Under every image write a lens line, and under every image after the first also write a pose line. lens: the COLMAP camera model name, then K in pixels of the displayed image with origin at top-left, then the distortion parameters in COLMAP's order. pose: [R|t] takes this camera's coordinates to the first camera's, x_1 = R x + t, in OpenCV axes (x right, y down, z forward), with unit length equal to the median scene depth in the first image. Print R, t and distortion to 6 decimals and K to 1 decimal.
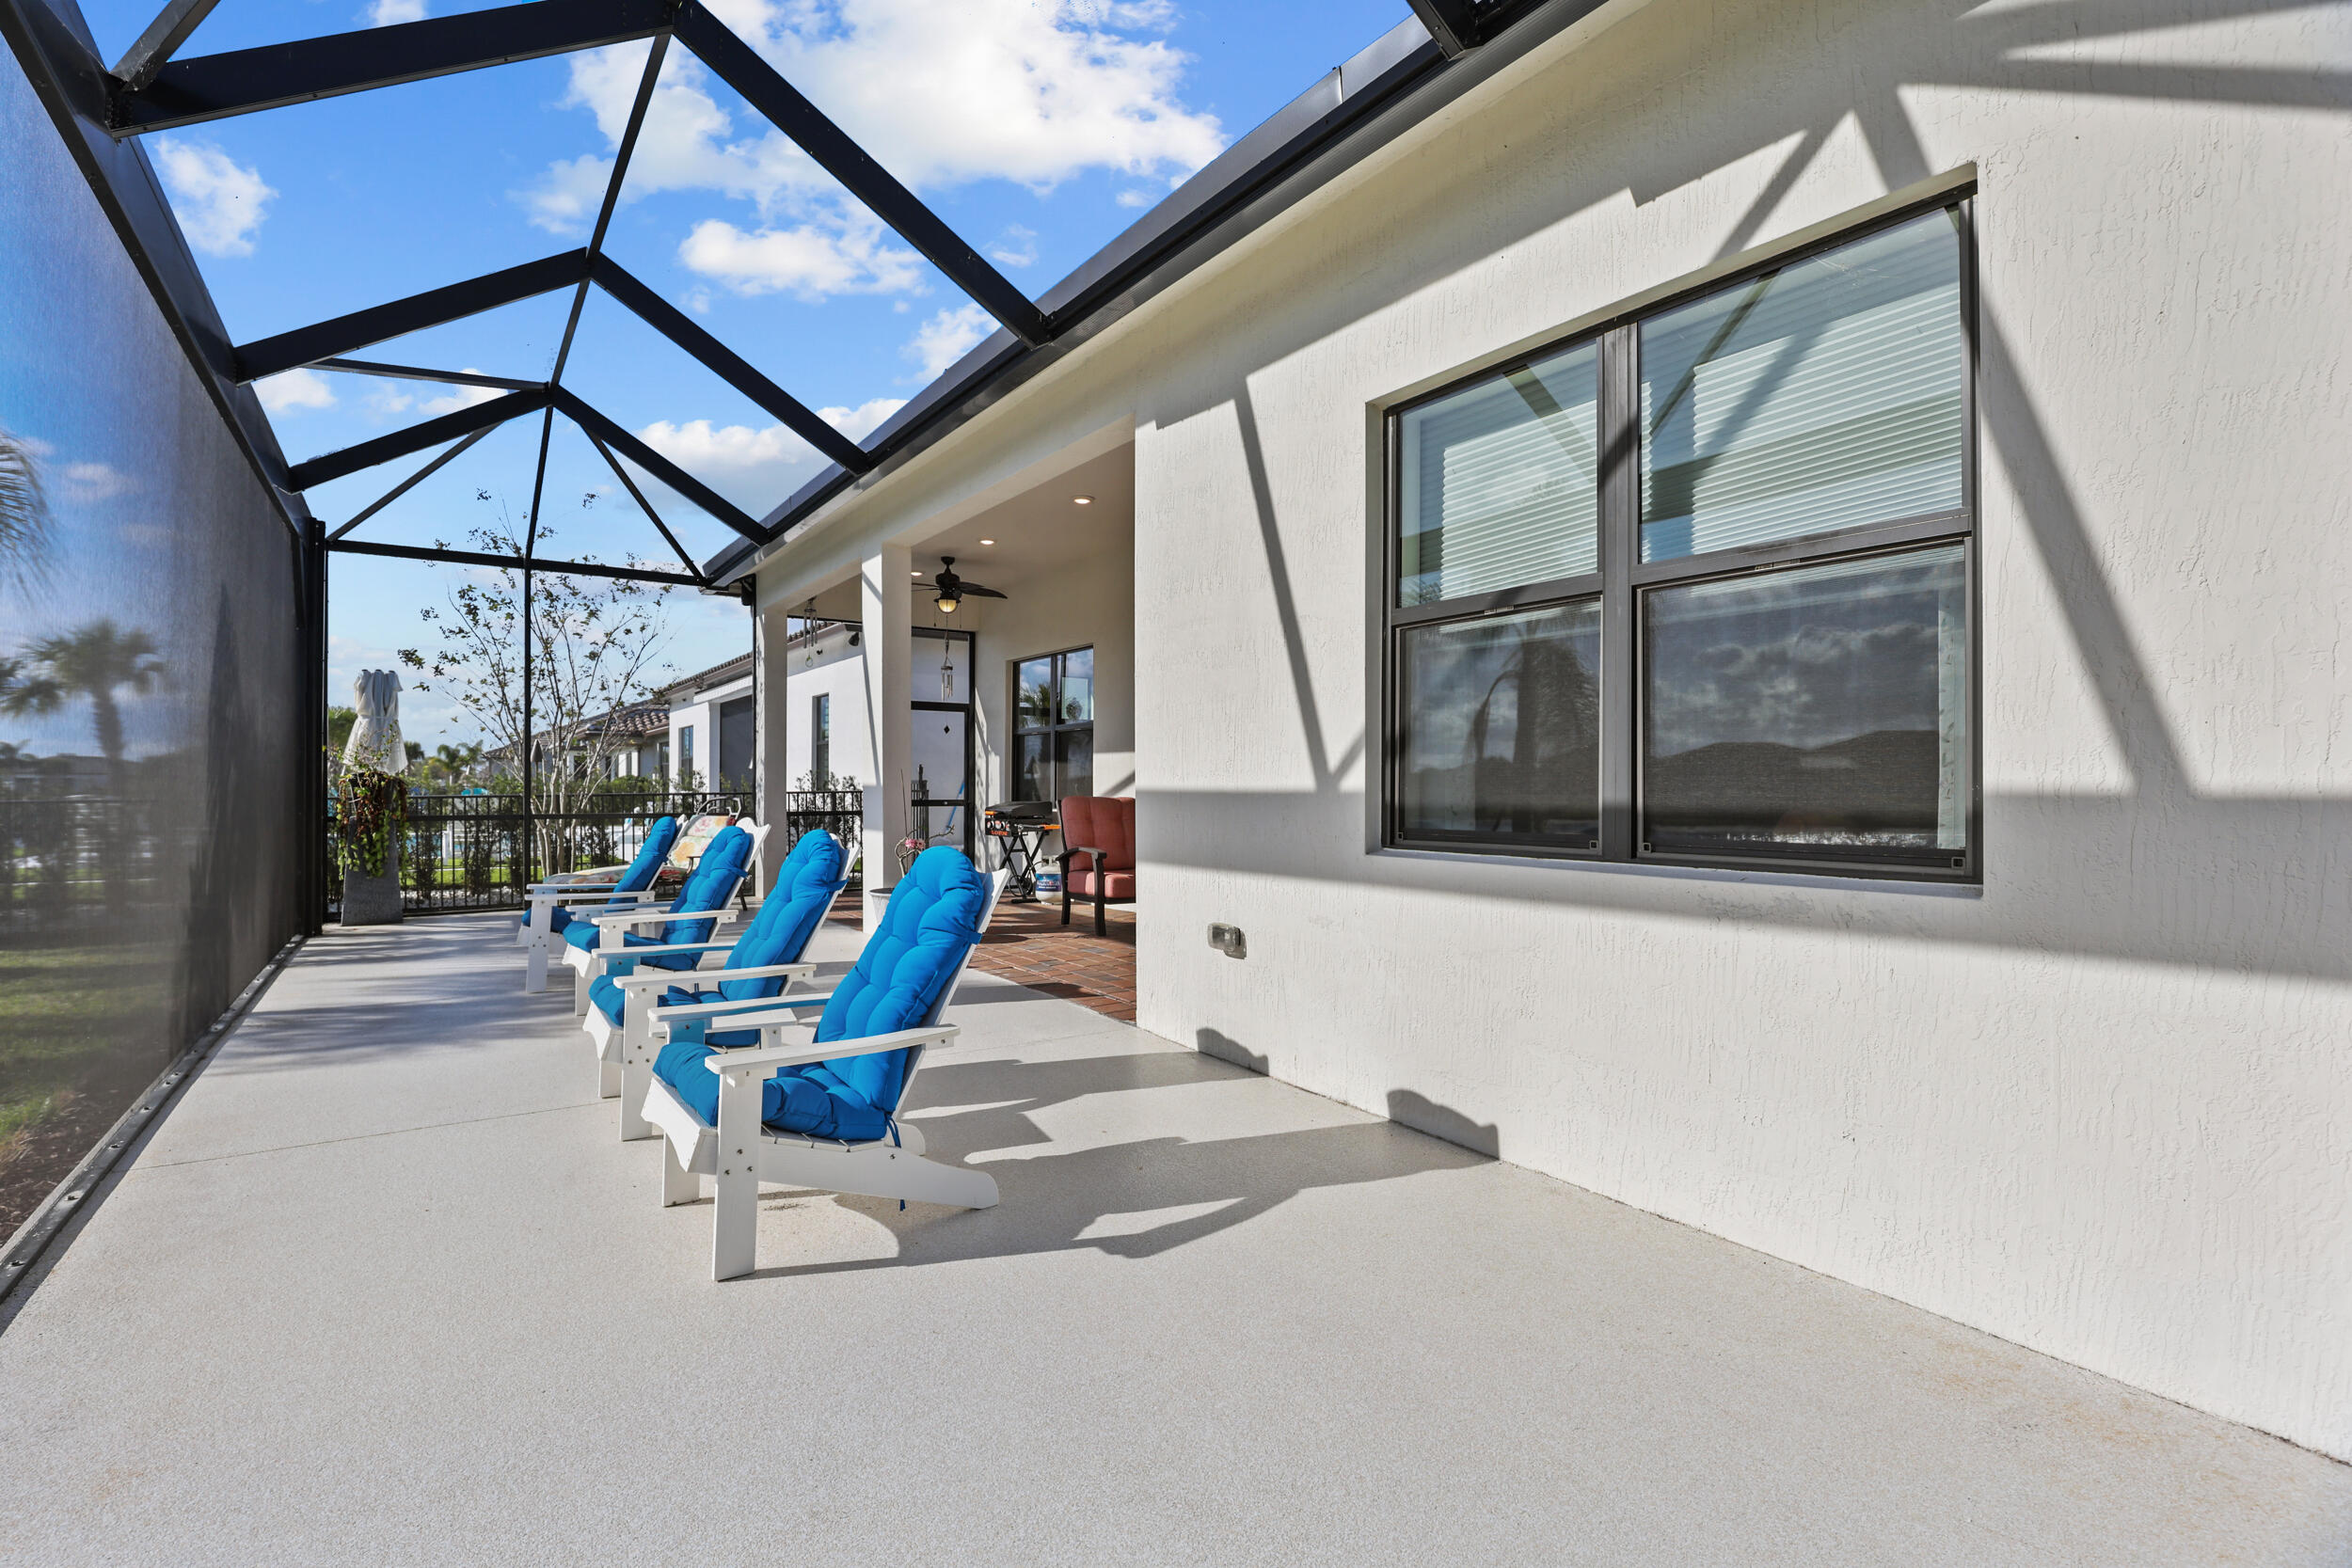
lens RADIAL K [[1066.4, 0, 1176.0], [0, 1066.4, 784.0], [0, 0, 1]] dist [-0.019135, -0.000143]
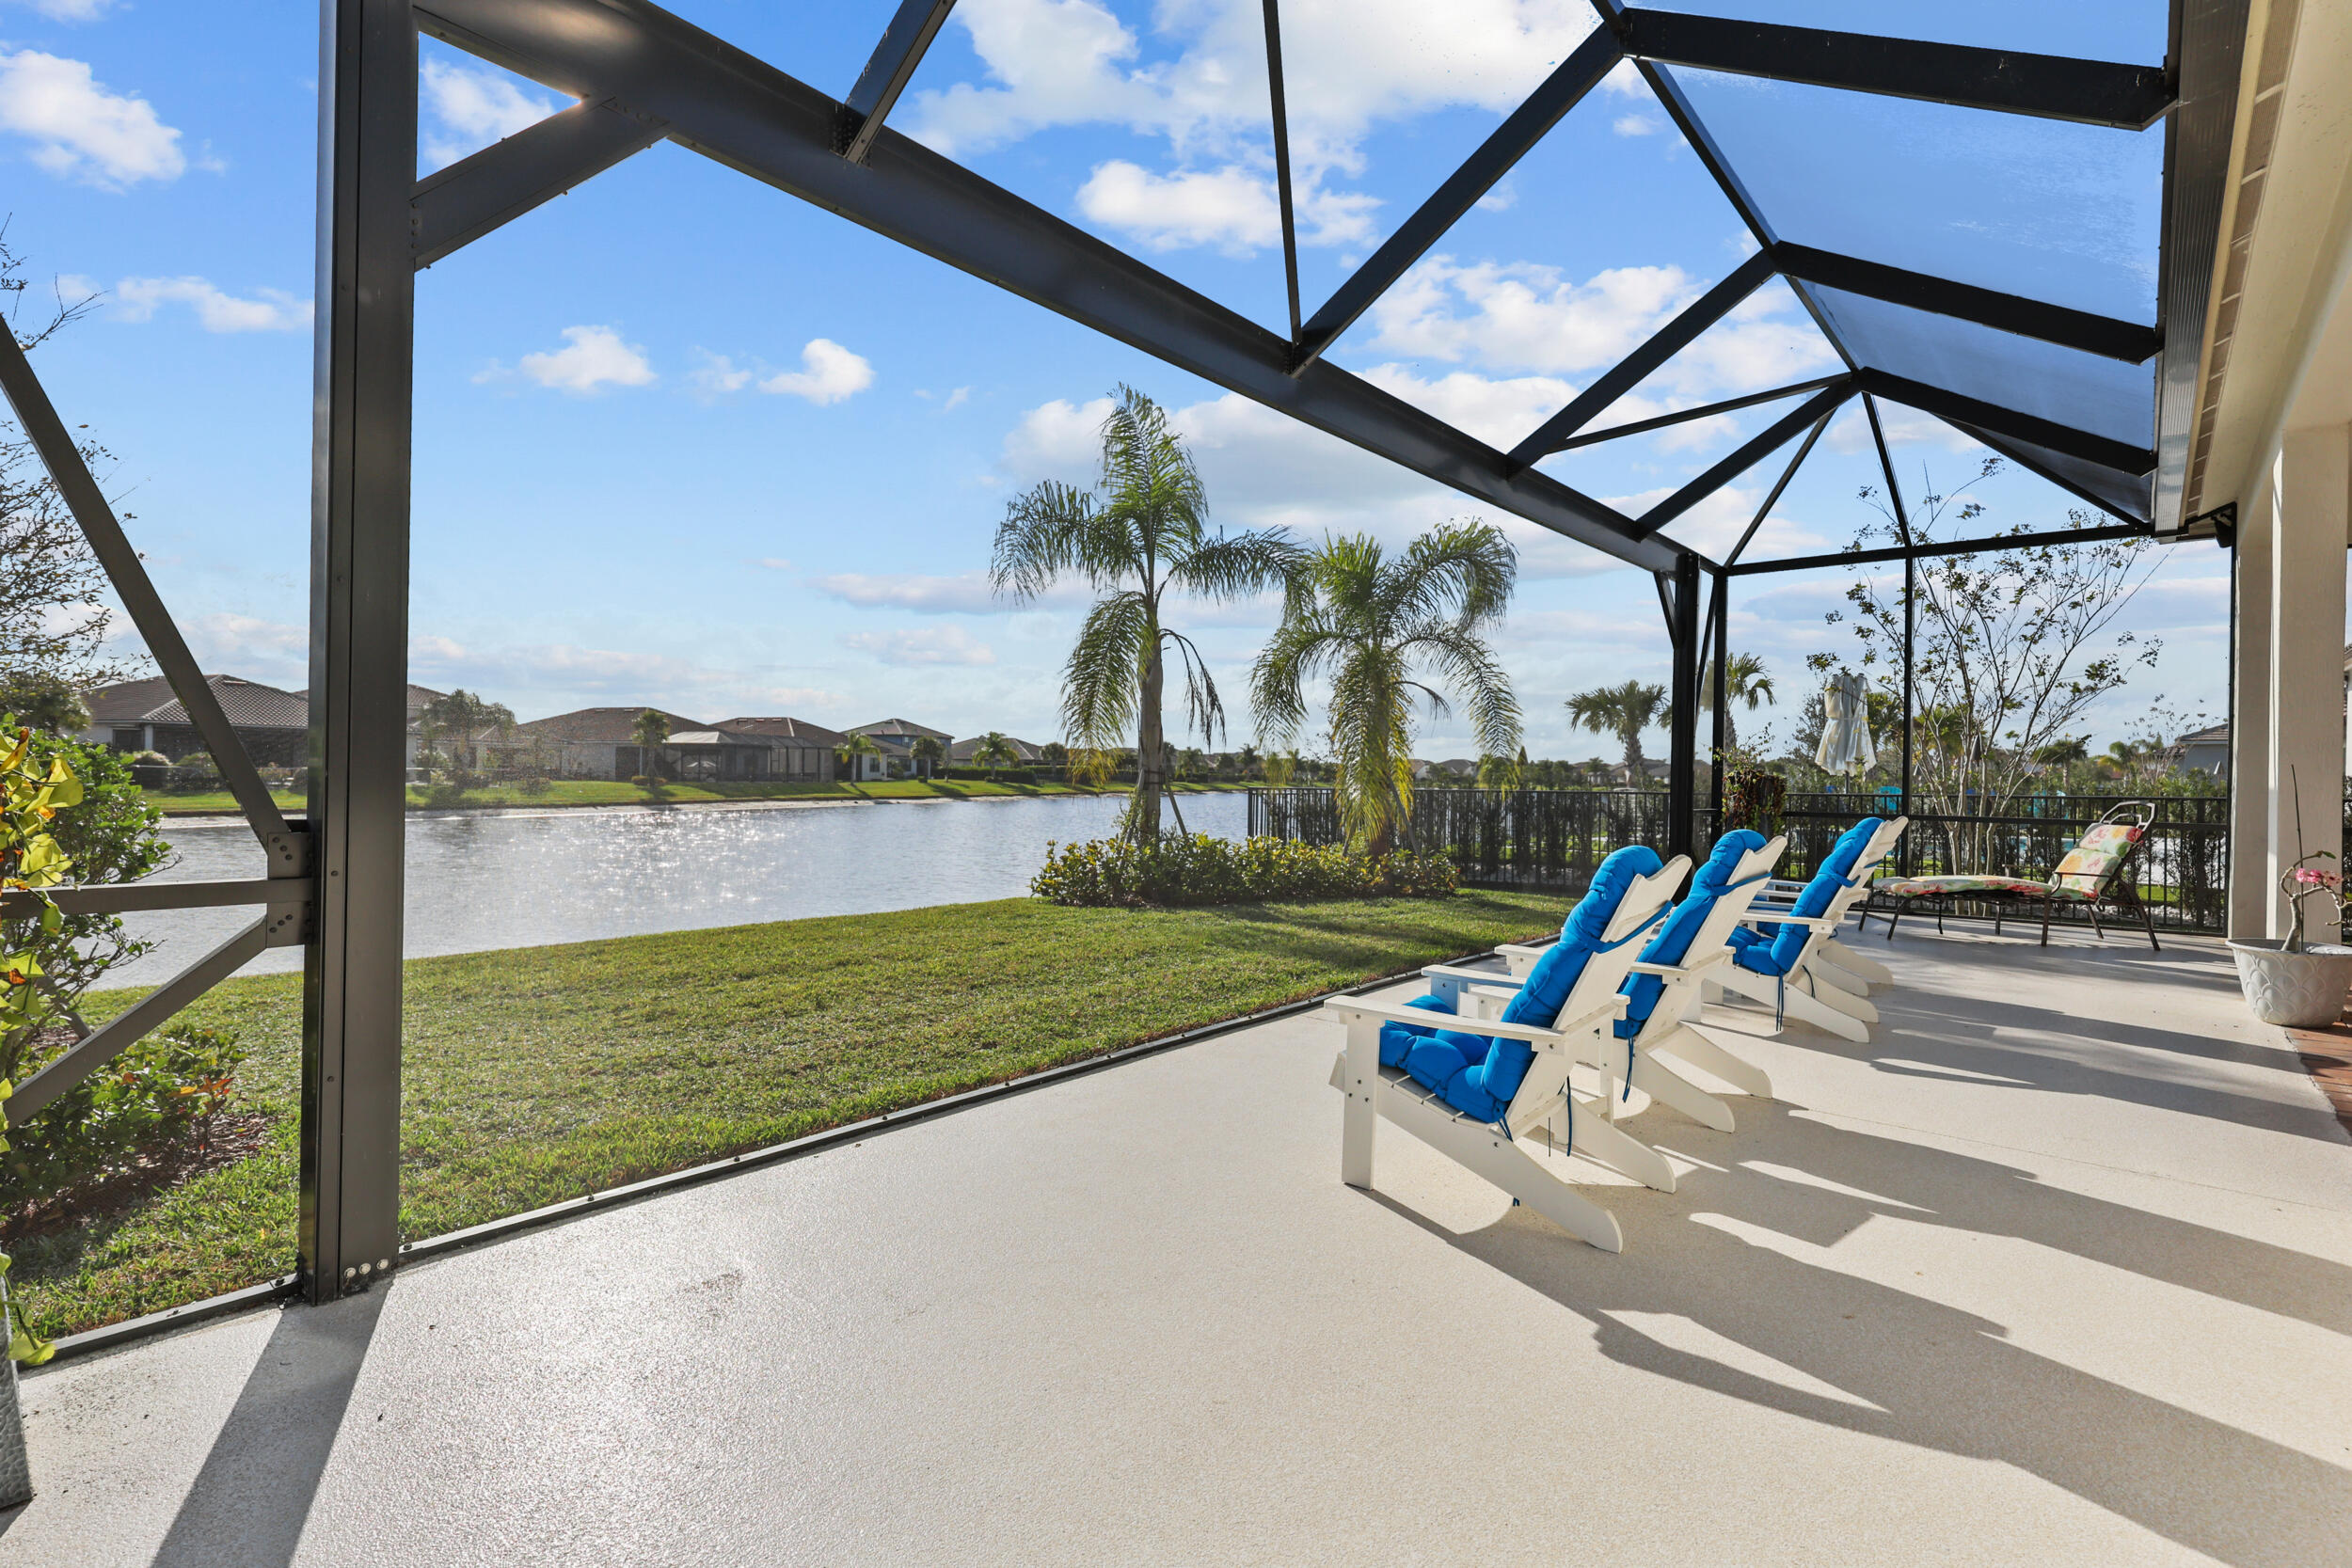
lens RADIAL K [[1094.0, 0, 1176.0], [0, 1094.0, 784.0], [0, 0, 1]] dist [-0.017428, -0.000003]
pose [[0.247118, 0.011442, -0.968918, 0.511546], [-0.012756, 0.999882, 0.008555, 0.003717], [0.968901, 0.010245, 0.247235, 0.352481]]
